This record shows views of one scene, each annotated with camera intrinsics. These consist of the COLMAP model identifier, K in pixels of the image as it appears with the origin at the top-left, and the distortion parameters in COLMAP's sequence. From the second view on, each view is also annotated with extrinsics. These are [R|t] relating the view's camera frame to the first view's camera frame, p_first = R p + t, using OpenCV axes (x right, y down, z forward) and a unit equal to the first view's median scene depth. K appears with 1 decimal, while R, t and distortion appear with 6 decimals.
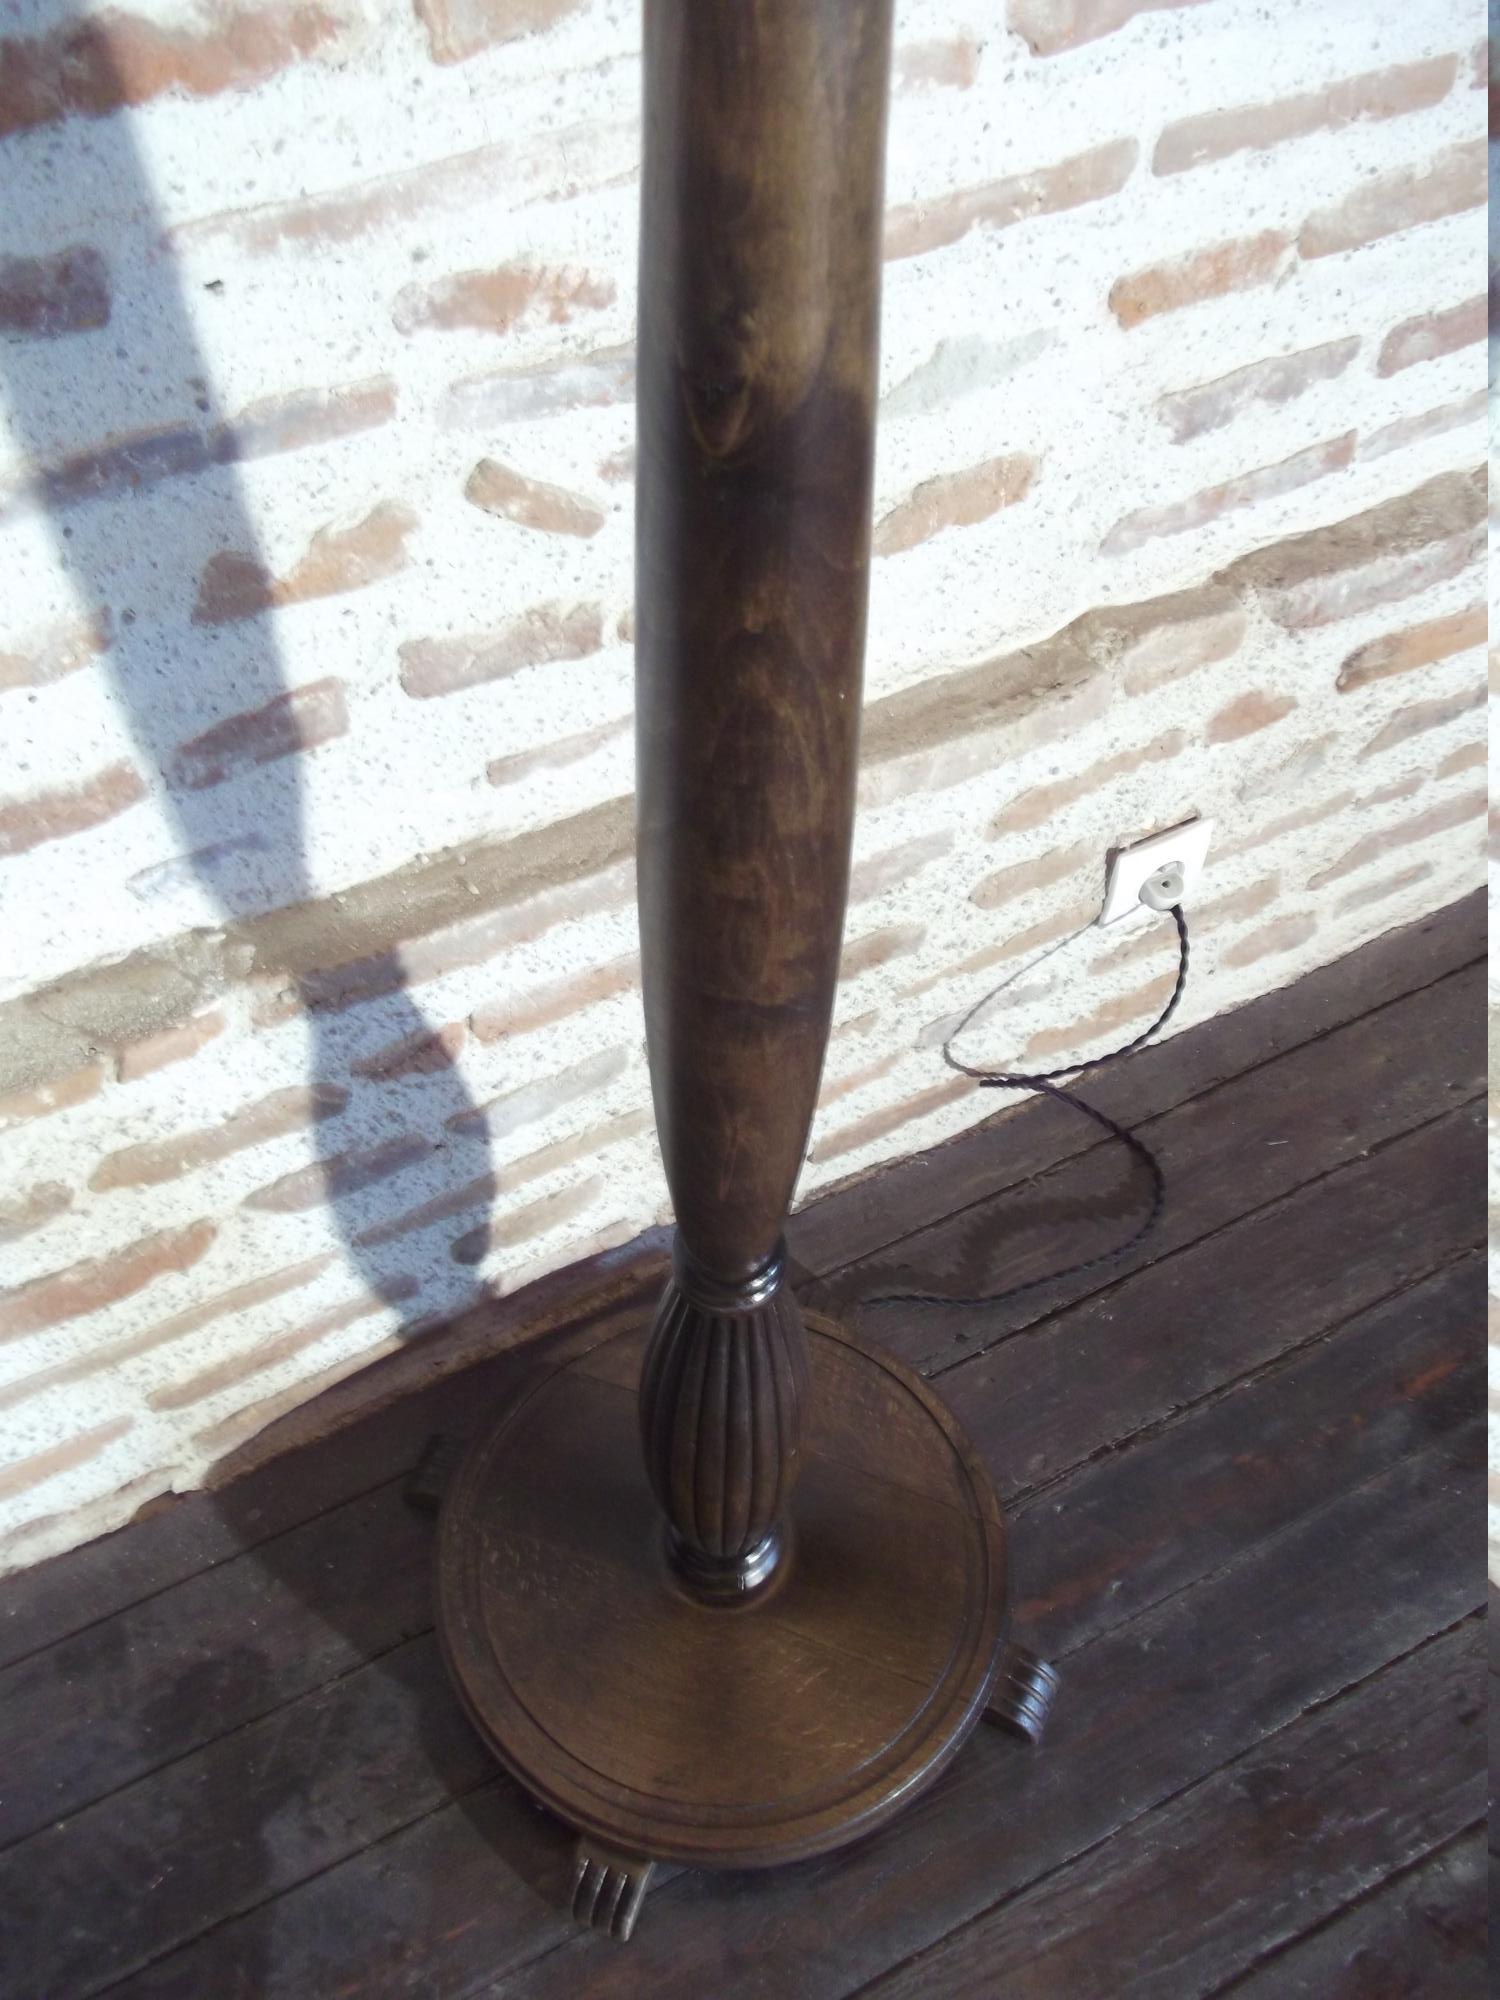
lens RADIAL K [[1921.8, 0, 756.7], [0, 1921.8, 1010.0], [0, 0, 1]] dist [0.009091, 0.000000]
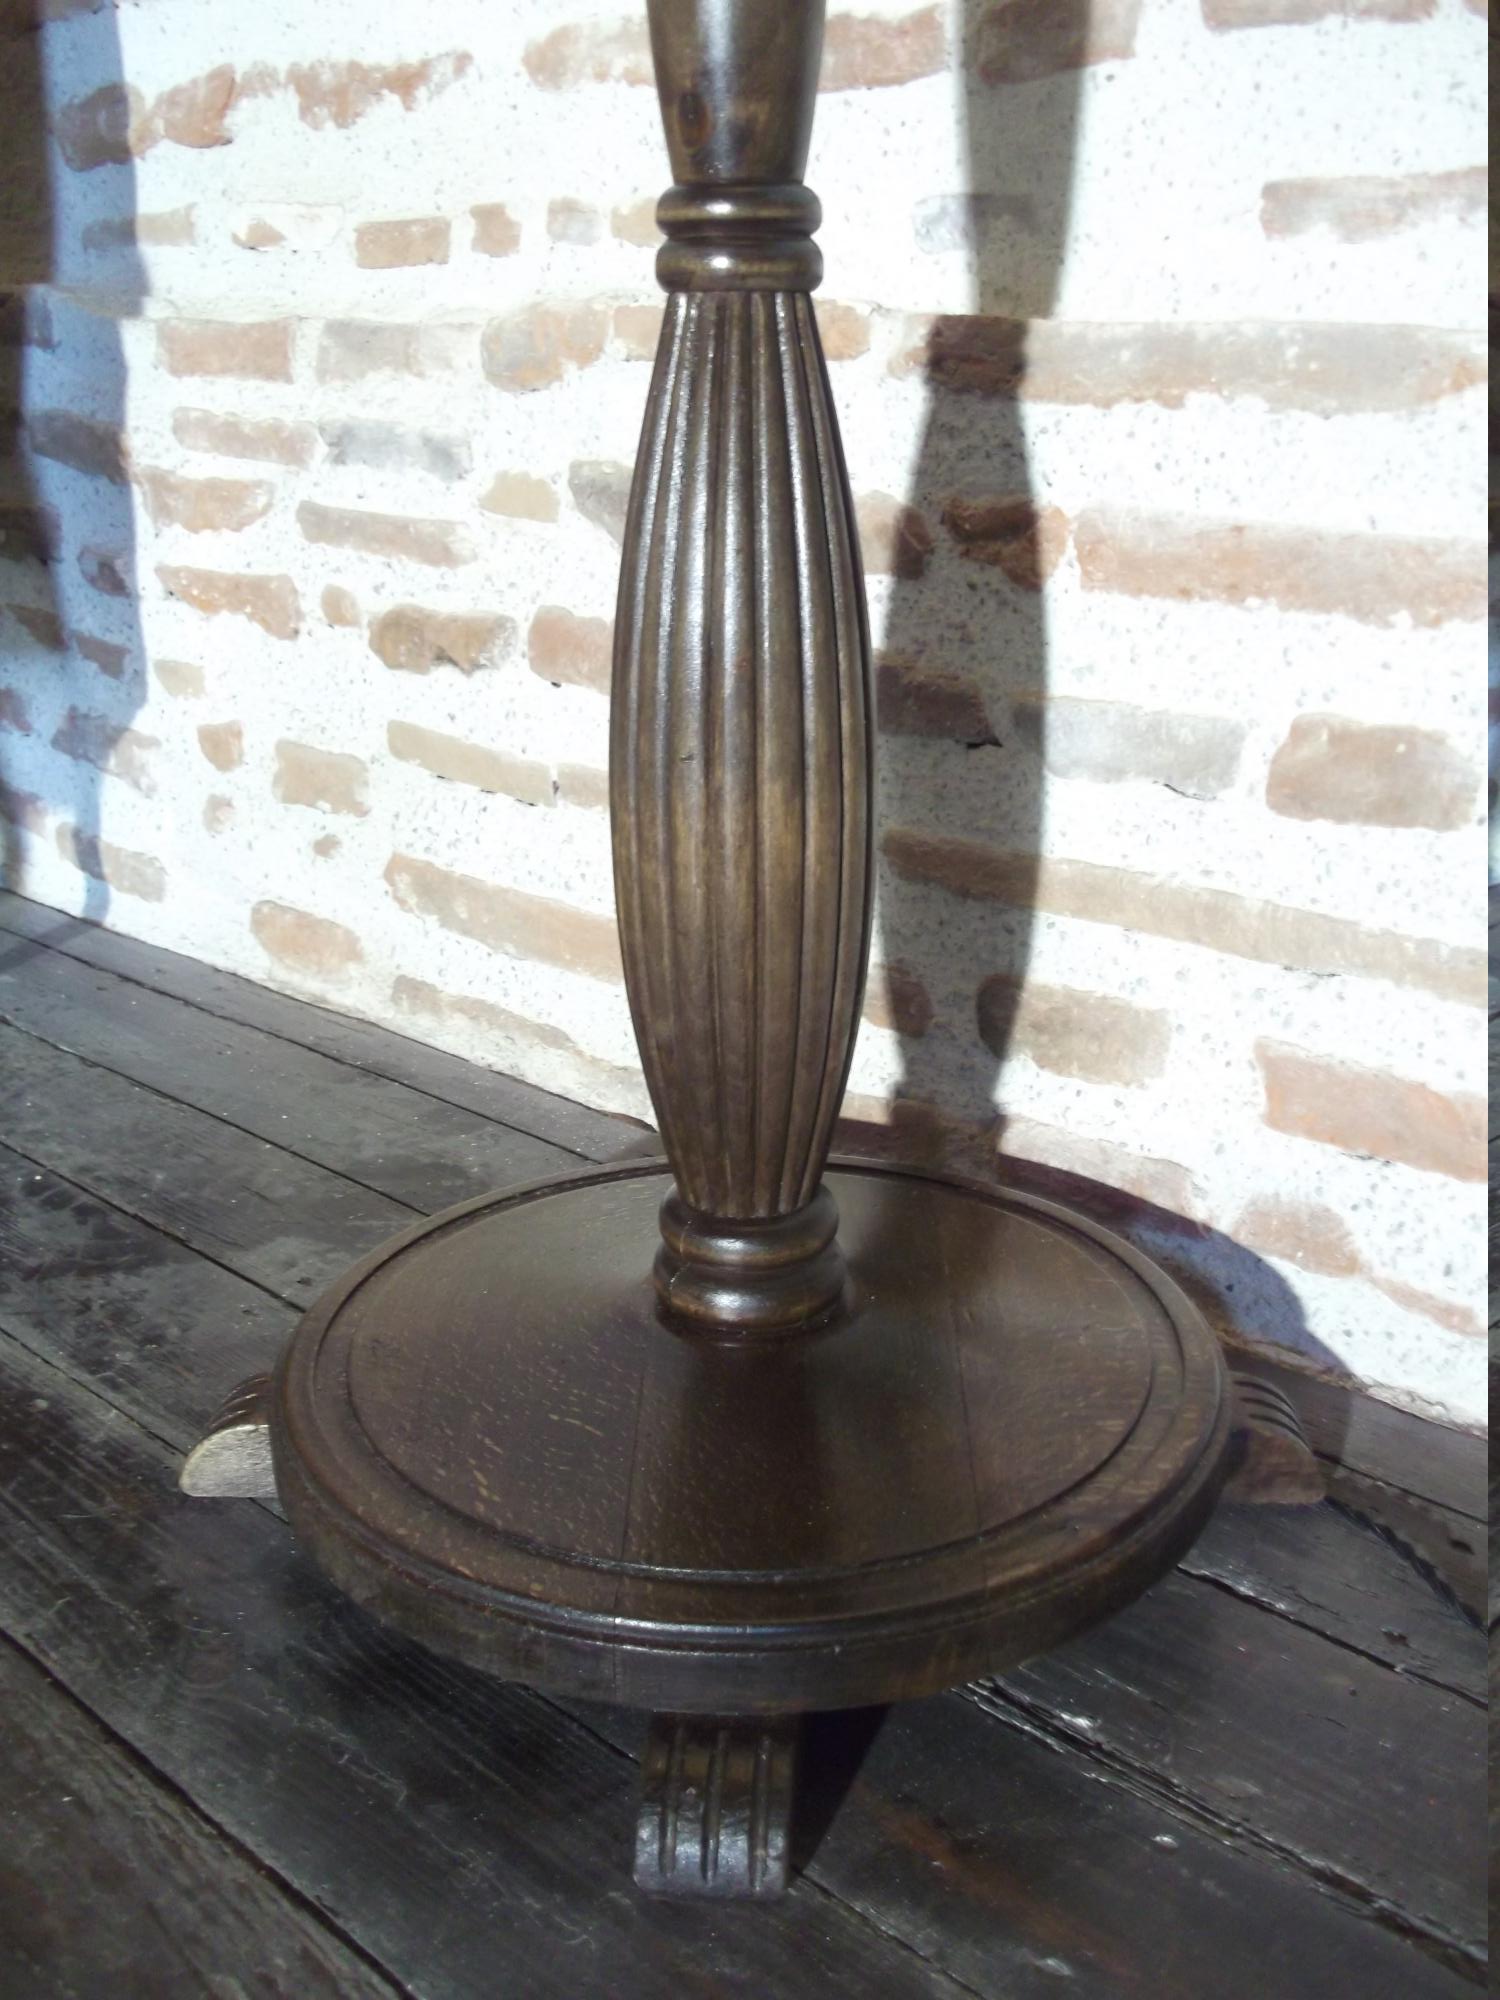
lens RADIAL K [[1921.8, 0, 759.7], [0, 1921.8, 1014.1], [0, 0, 1]] dist [0.009091, 0.000000]
pose [[0.321328, 0.281302, -0.904222, 0.536661], [-0.762853, 0.642644, -0.071166, 0.271126], [0.561074, 0.712656, 0.421092, 0.708622]]
